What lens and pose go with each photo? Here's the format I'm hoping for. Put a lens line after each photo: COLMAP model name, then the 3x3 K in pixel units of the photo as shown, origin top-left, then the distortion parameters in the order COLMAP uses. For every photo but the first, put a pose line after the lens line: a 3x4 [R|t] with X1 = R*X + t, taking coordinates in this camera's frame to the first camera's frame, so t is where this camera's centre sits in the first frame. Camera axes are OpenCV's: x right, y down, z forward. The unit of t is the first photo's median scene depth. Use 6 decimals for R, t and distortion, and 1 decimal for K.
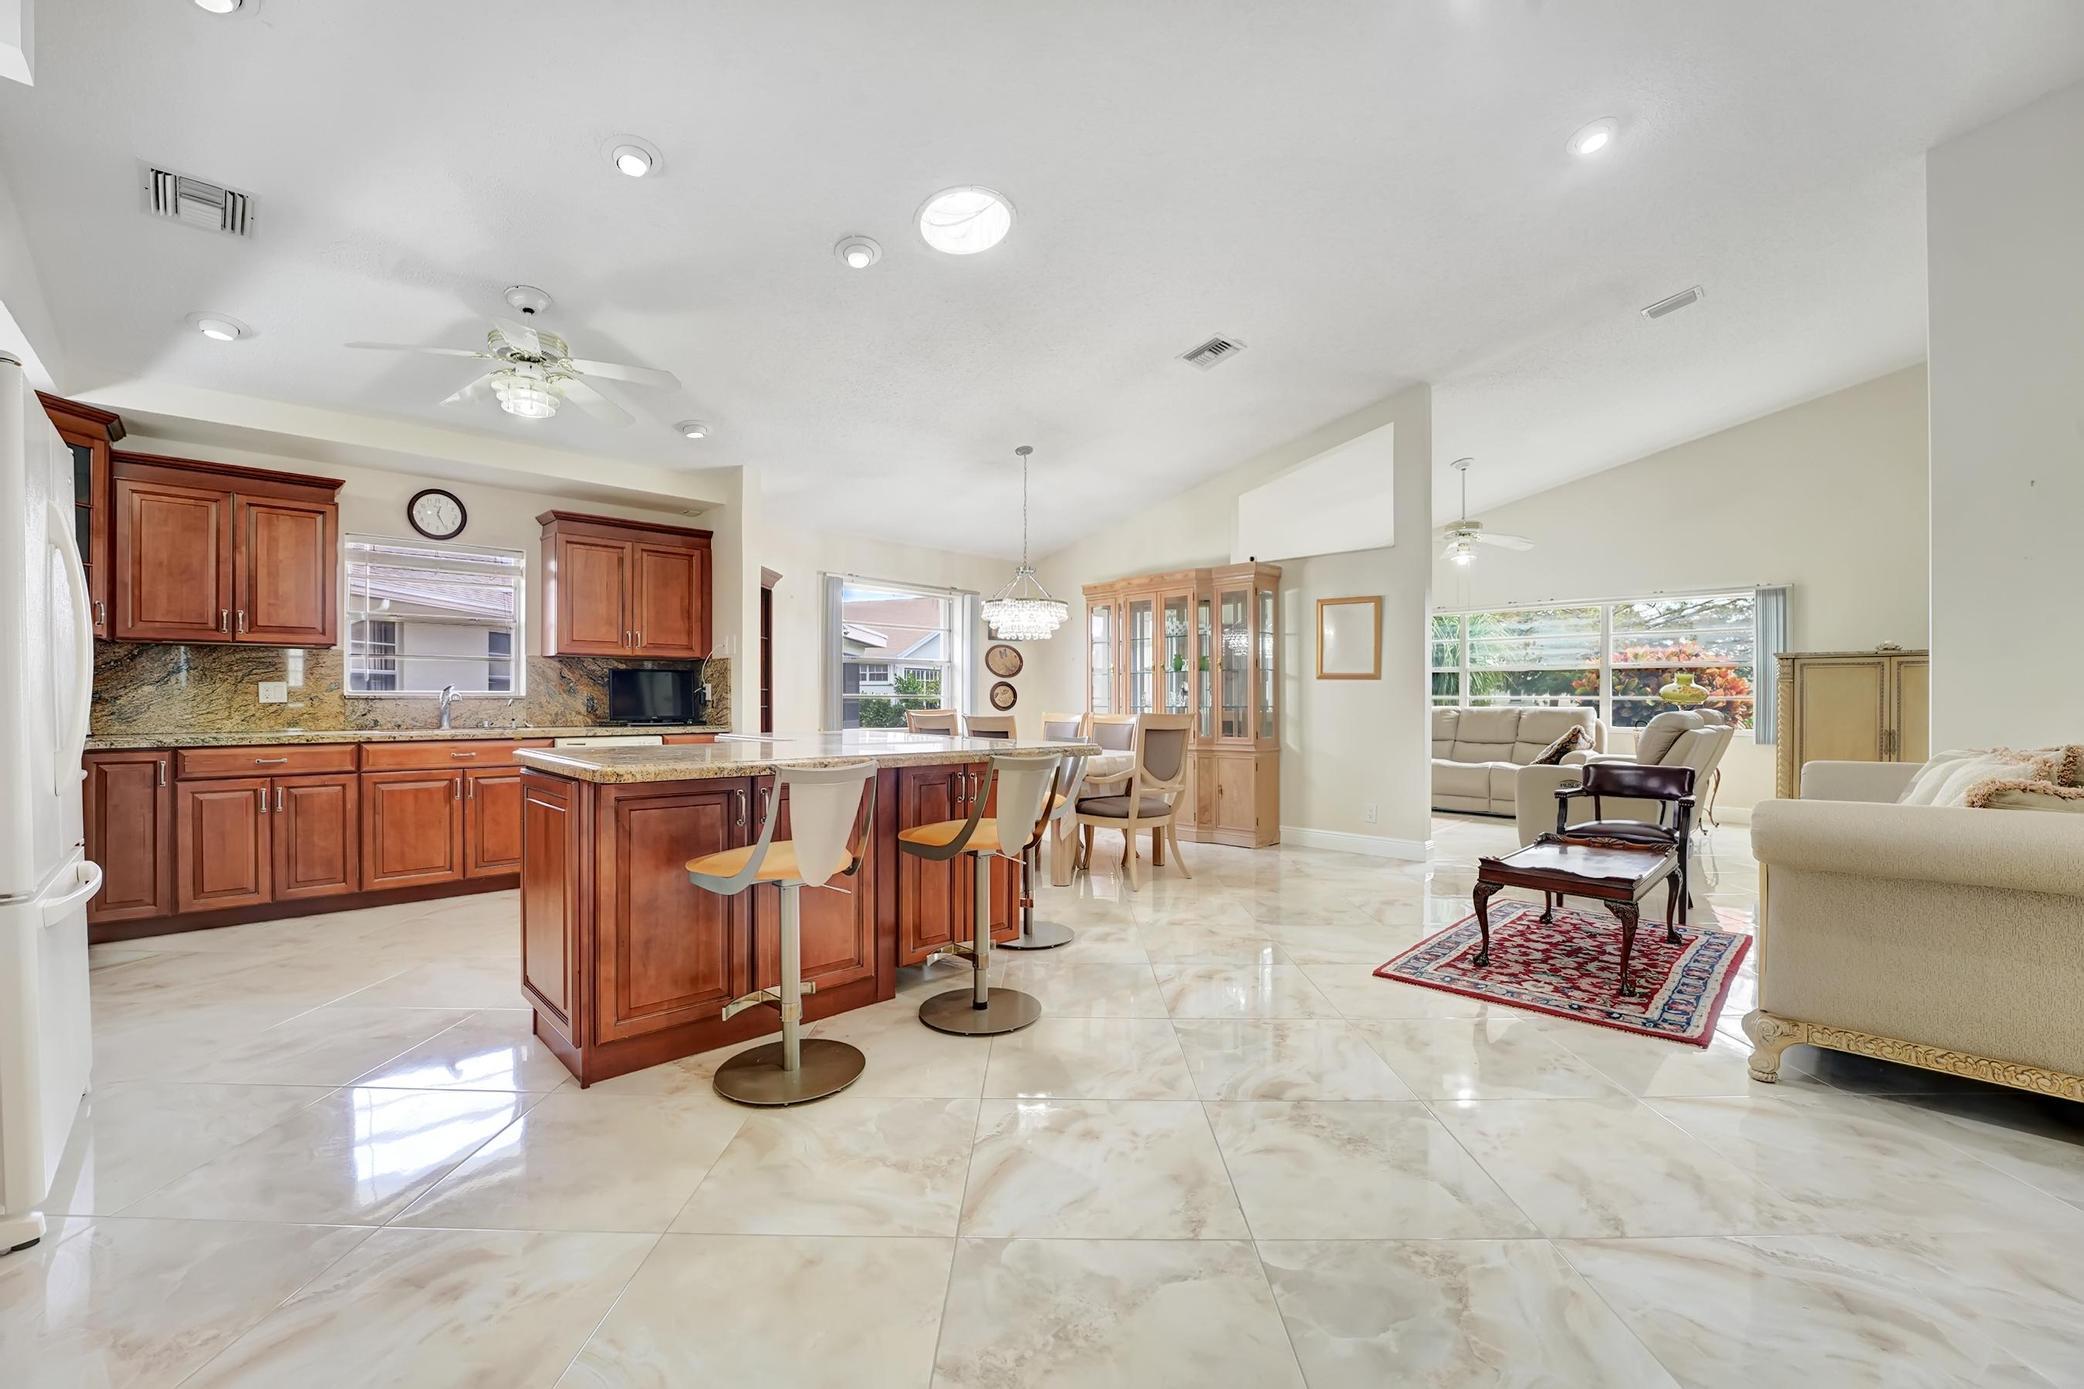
lens RADIAL K [[842.6, 0, 1054.8], [0, 842.6, 701.2], [0, 0, 1]] dist [-0.001558, -0.000109]
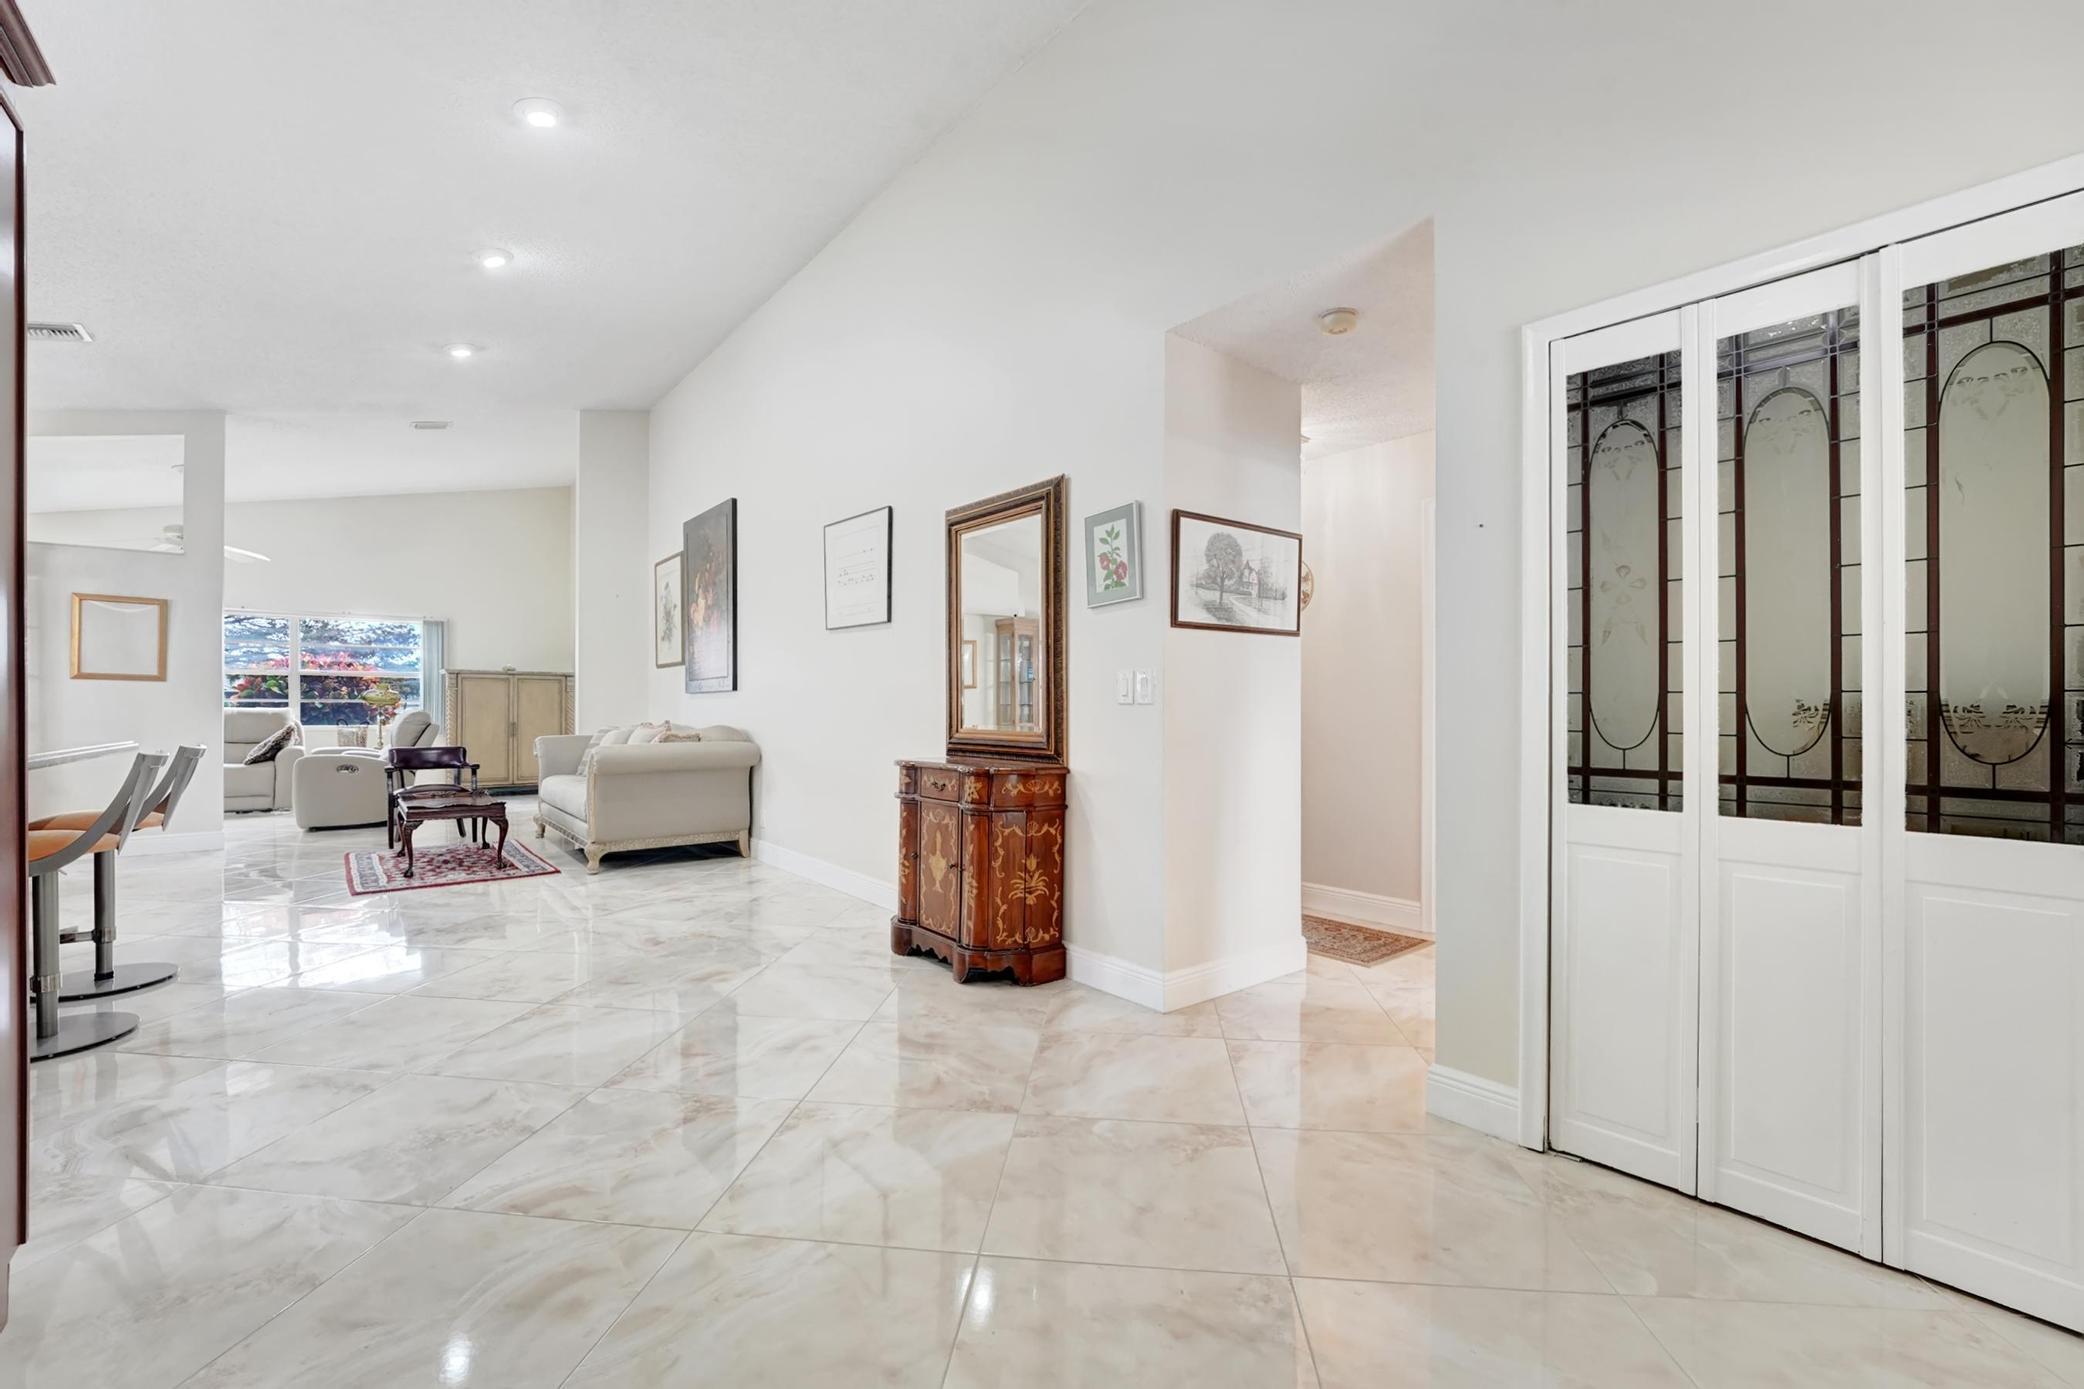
lens RADIAL K [[842.6, 0, 1054.8], [0, 842.6, 701.2], [0, 0, 1]] dist [-0.001558, -0.000109]
pose [[0.089512, 0.004334, 0.995976, -0.531194], [0.000333, 0.999990, -0.004382, 0.003032], [-0.995986, 0.000724, 0.089510, -0.162664]]
